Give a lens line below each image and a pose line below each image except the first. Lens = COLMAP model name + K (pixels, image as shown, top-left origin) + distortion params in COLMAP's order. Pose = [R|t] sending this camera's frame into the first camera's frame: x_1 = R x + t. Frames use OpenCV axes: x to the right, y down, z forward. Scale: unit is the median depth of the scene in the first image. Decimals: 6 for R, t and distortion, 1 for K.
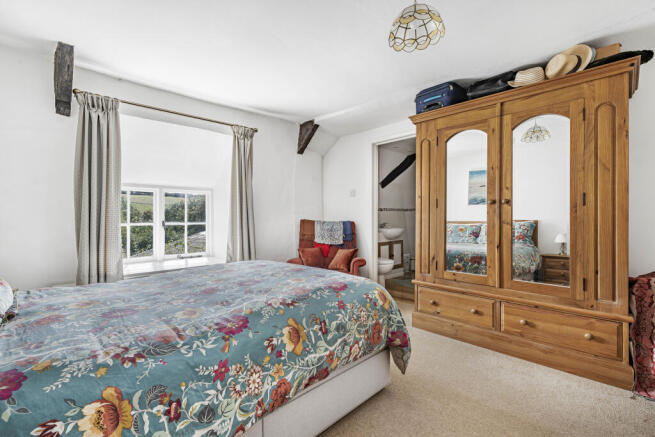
lens RADIAL K [[297.0, 0, 330.4], [0, 297.0, 220.7], [0, 0, 1]] dist [-0.001331, -0.000154]
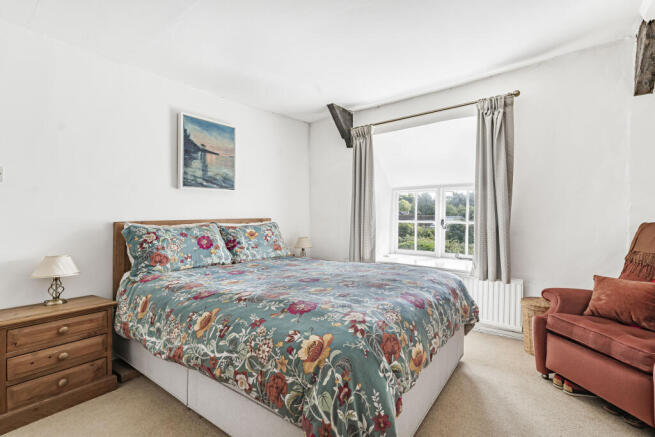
lens RADIAL K [[297.0, 0, 331.2], [0, 297.0, 214.0], [0, 0, 1]] dist [-0.001331, -0.000154]
pose [[0.148858, -0.000471, -0.988858, 0.689135], [-0.006985, 0.999974, -0.001527, -0.021112], [0.988834, 0.007134, 0.148851, 0.824798]]
